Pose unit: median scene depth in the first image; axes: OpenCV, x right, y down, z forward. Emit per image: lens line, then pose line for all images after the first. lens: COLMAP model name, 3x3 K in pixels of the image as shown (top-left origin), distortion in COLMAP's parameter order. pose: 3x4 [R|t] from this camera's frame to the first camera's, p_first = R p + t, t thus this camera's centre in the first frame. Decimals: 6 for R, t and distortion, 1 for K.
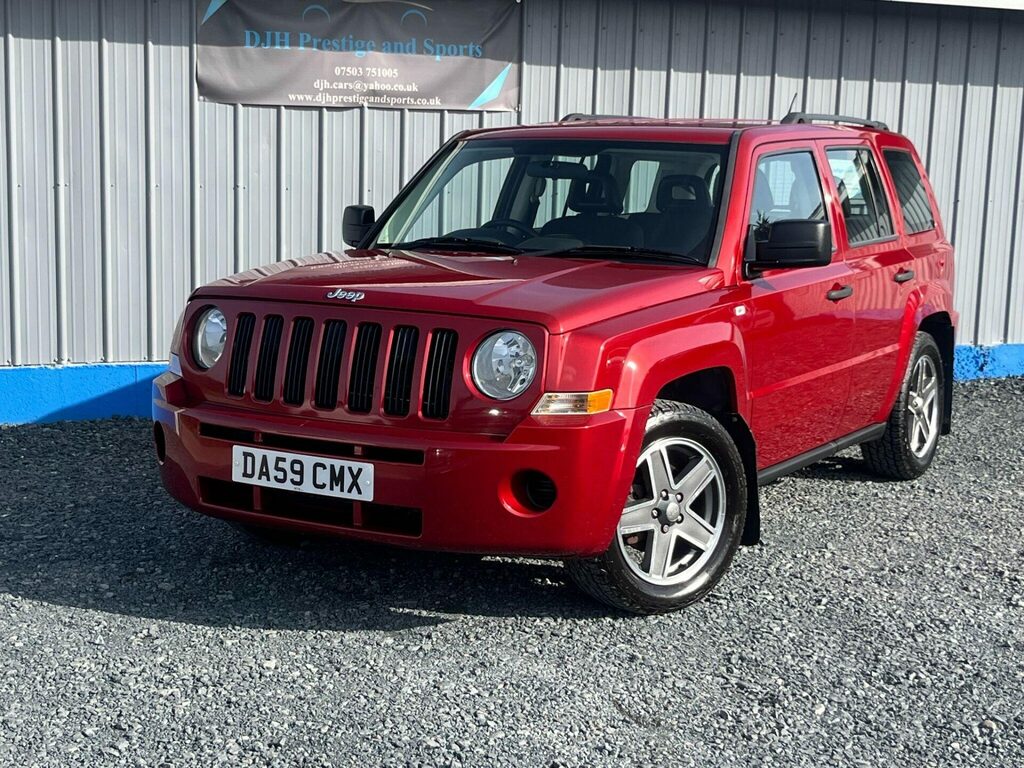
lens RADIAL K [[1559.4, 0, 483.5], [0, 1559.4, 392.2], [0, 0, 1]] dist [0.139526, -0.663223]
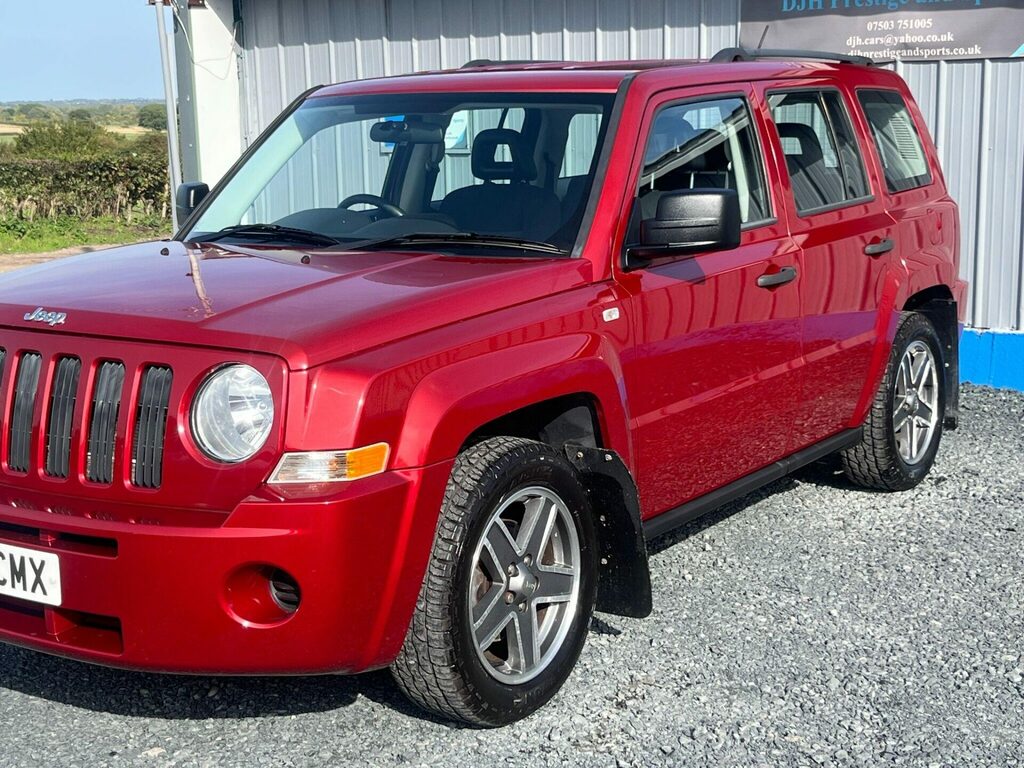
lens RADIAL K [[1472.6, 0, 499.6], [0, 1472.6, 381.9], [0, 0, 1]] dist [0.148190, -0.525451]
pose [[0.997193, -0.026024, -0.070202, 0.159898], [0.028262, 0.999117, 0.031075, -0.043176], [0.069332, -0.032971, 0.997049, 0.286083]]
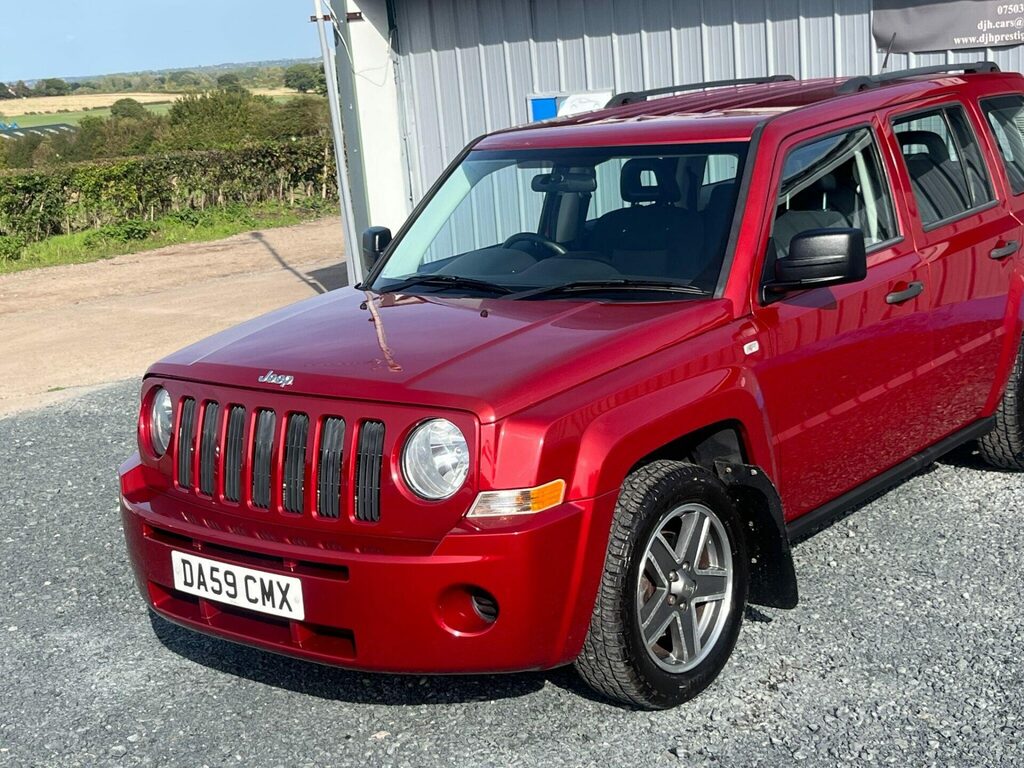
lens RADIAL K [[1472.6, 0, 499.6], [0, 1472.6, 381.9], [0, 0, 1]] dist [0.148190, -0.525451]
pose [[0.982624, -0.063737, -0.174320, 0.169114], [0.075782, 0.995111, 0.063328, -0.095681], [0.169431, -0.075438, 0.982651, 0.174475]]
